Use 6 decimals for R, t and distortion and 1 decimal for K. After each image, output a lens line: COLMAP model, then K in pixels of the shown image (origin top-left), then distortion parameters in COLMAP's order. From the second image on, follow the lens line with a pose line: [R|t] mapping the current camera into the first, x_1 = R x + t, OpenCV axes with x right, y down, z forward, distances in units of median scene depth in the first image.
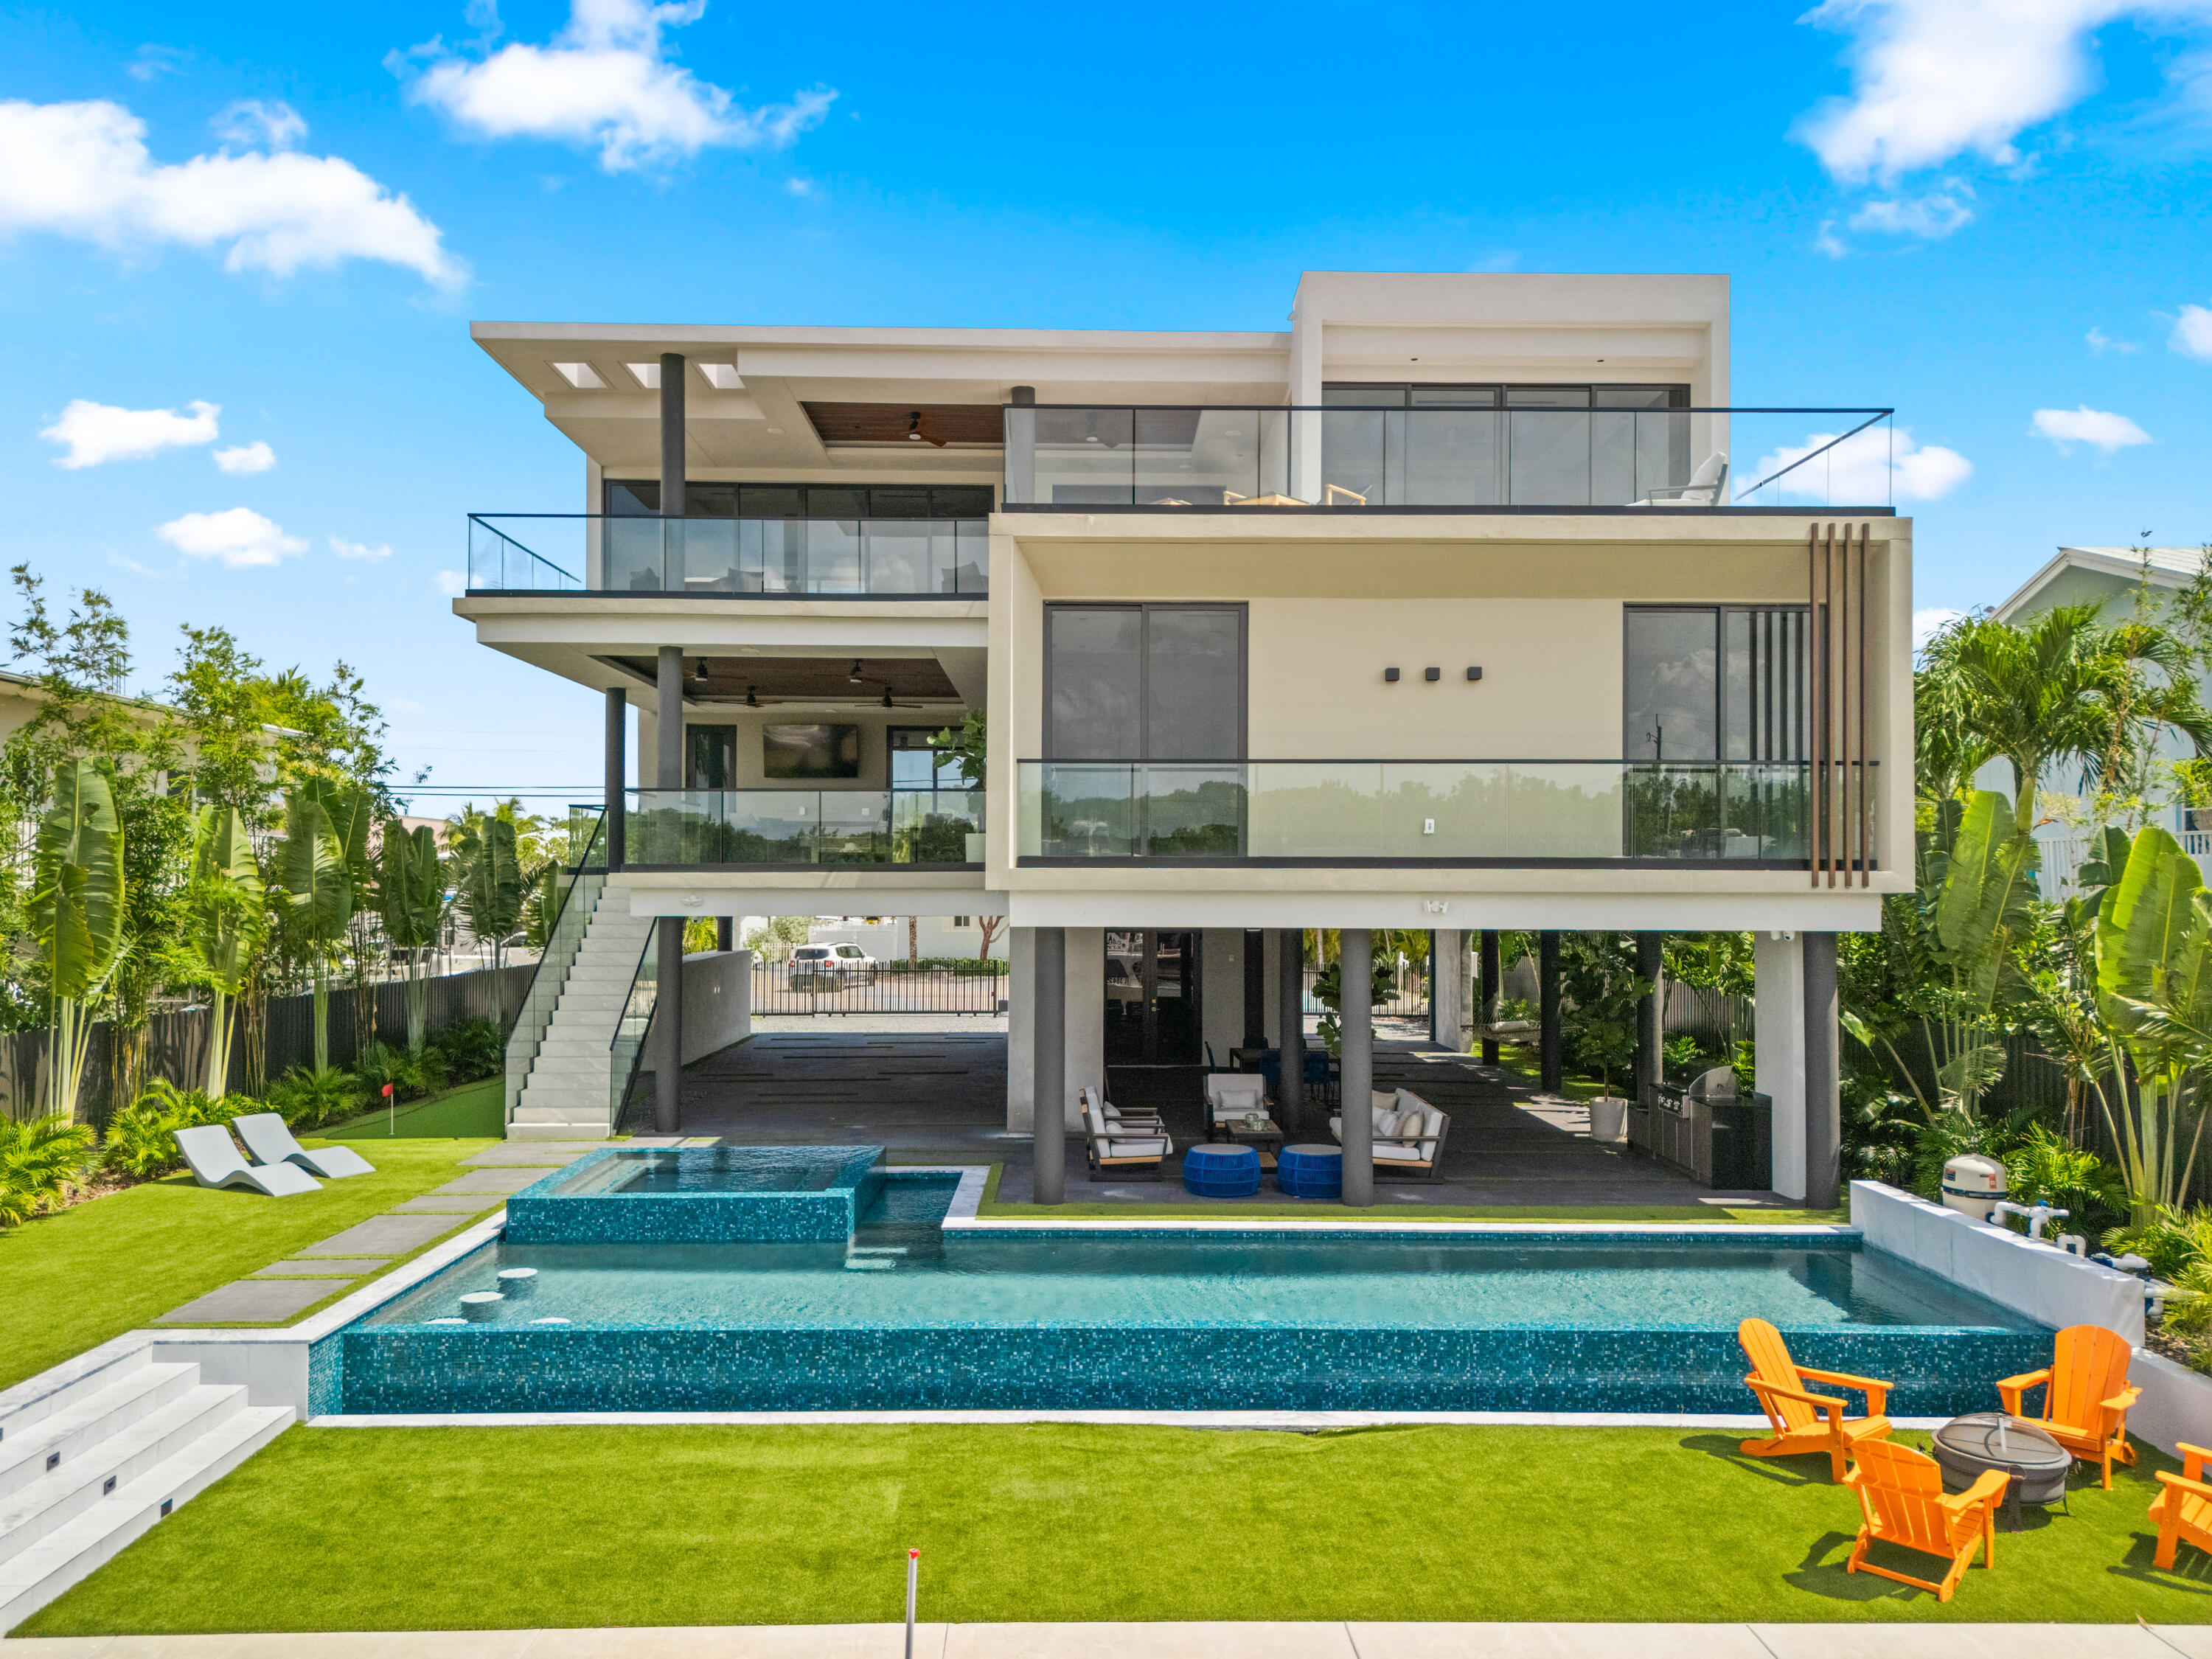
lens RADIAL K [[1662.1, 0, 1099.4], [0, 1662.1, 845.9], [0, 0, 1]] dist [0.064753, -0.054732]
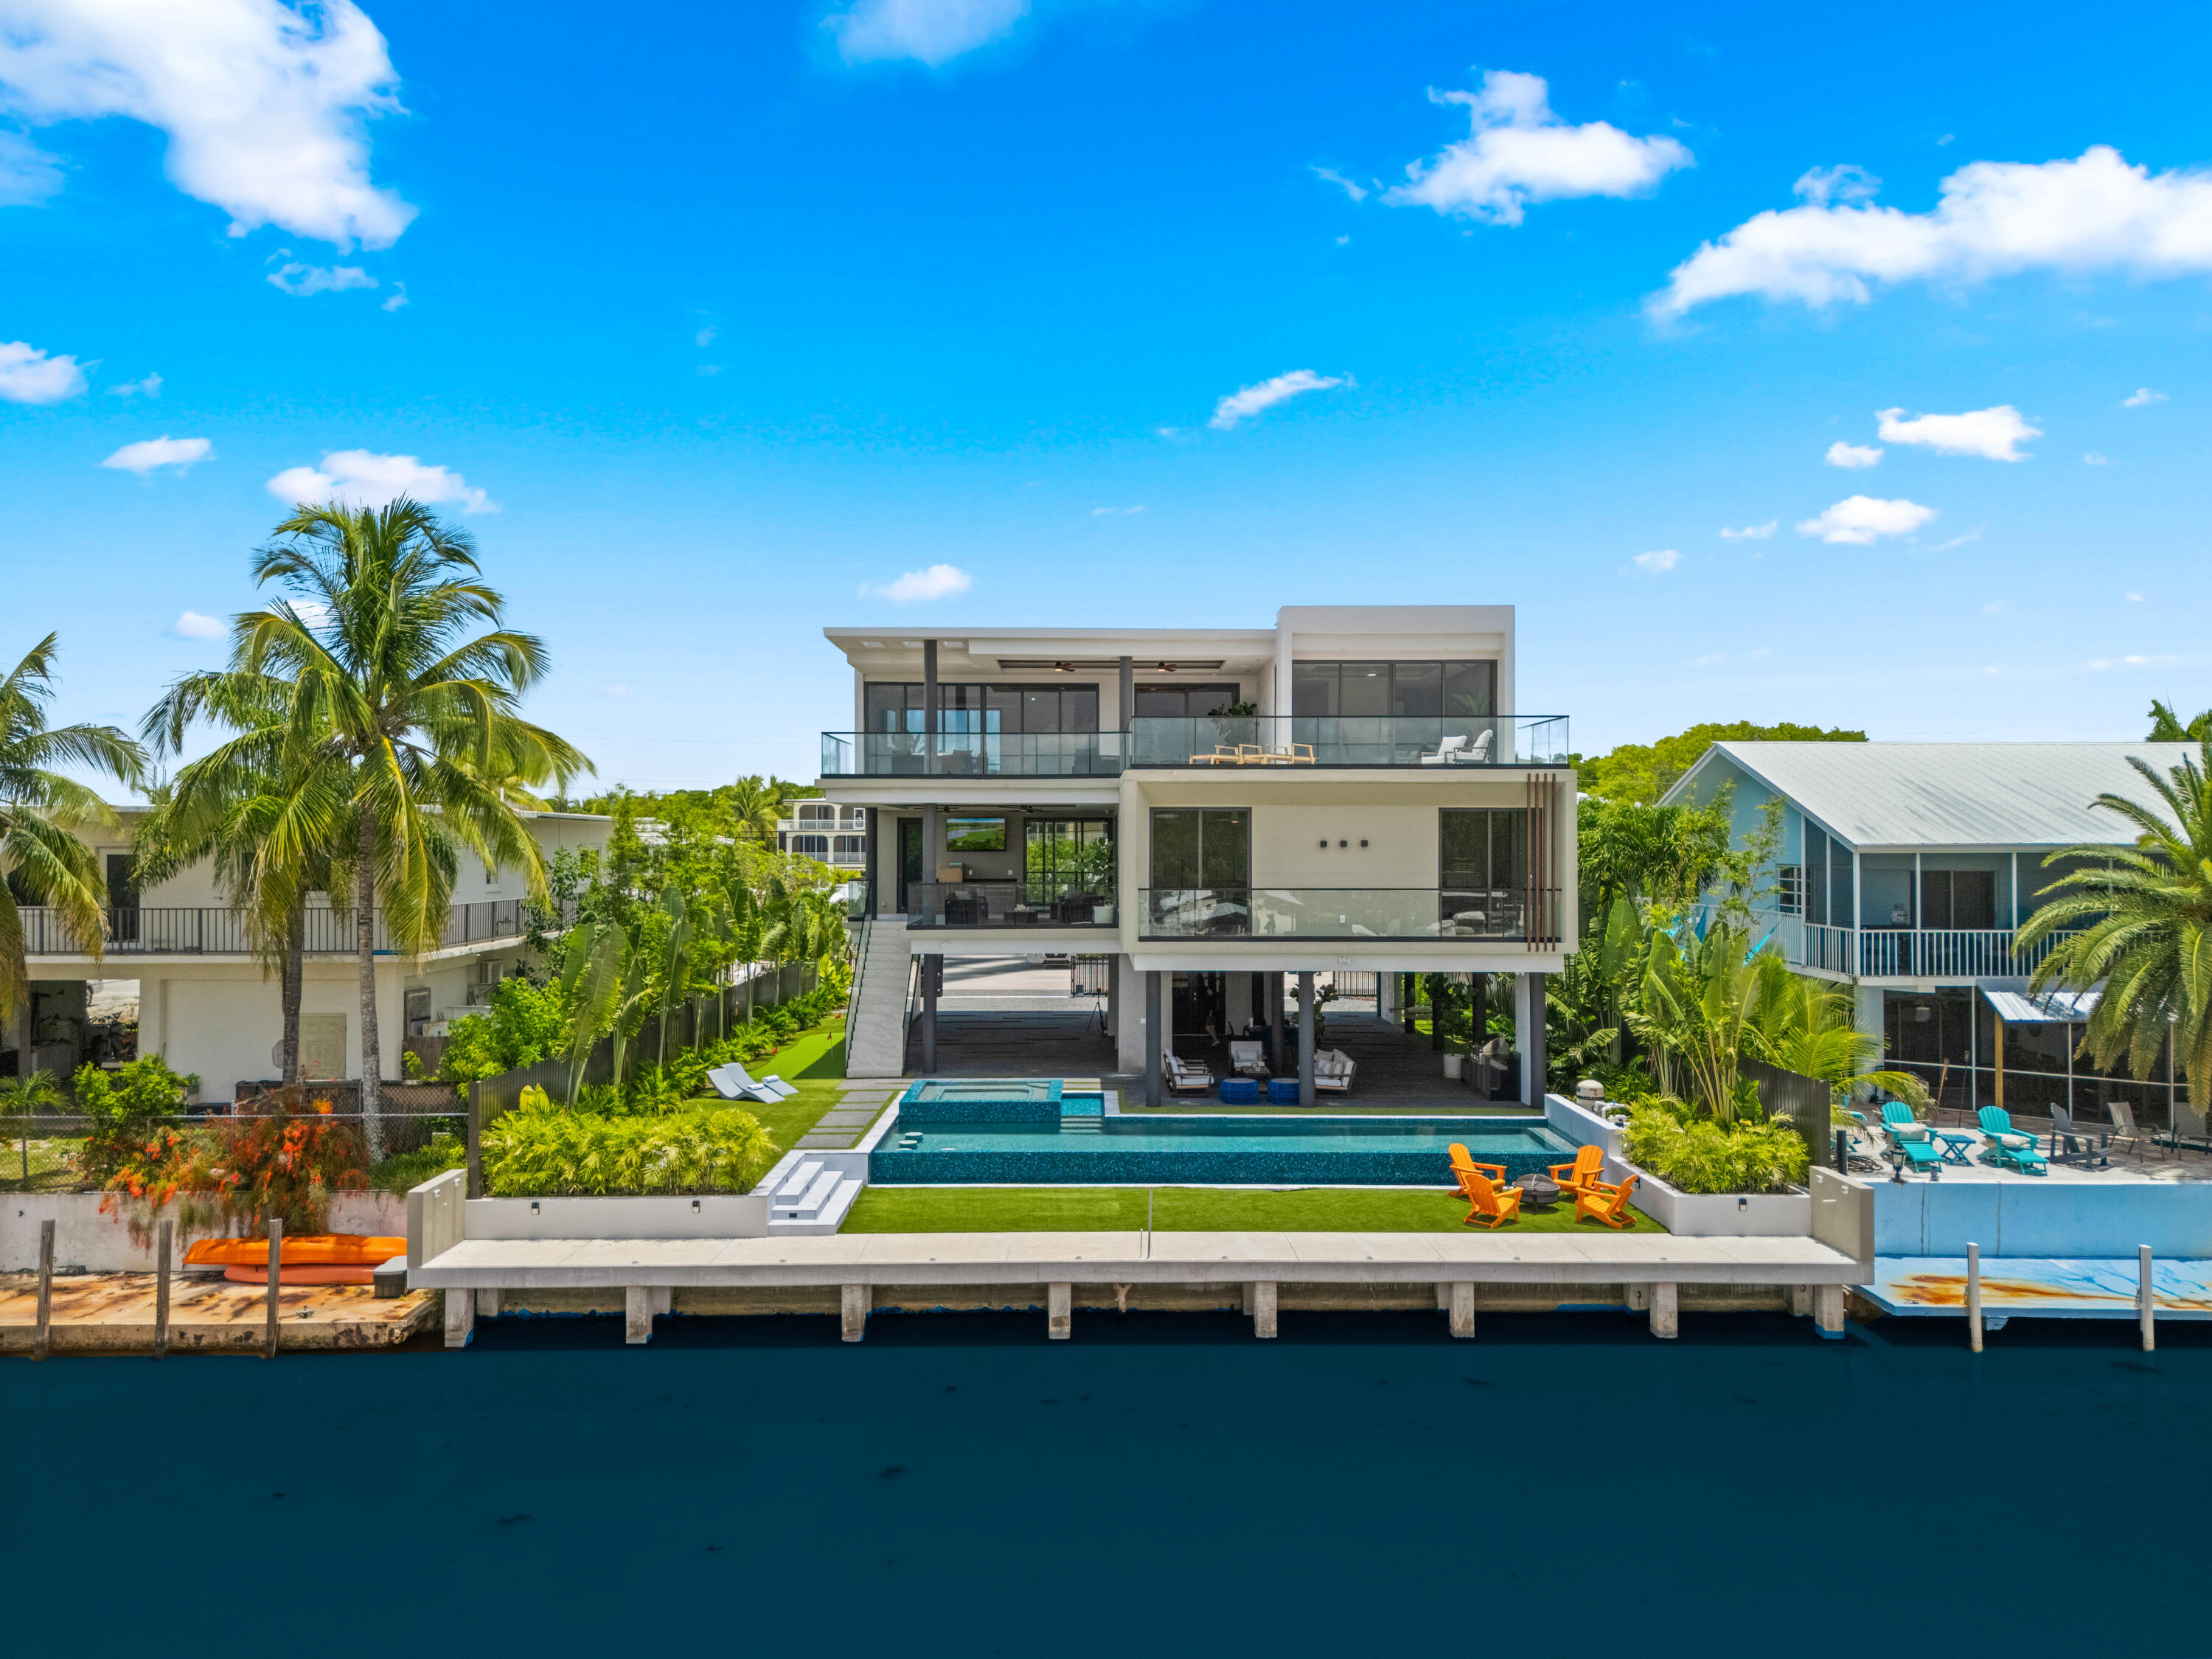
lens RADIAL K [[1661.2, 0, 1102.7], [0, 1661.2, 838.1], [0, 0, 1]] dist [0.096544, -0.092561]
pose [[0.999985, -0.002513, -0.004825, -0.082541], [0.002615, 0.999770, 0.021285, -0.155518], [0.004770, -0.021297, 0.999762, -1.021550]]
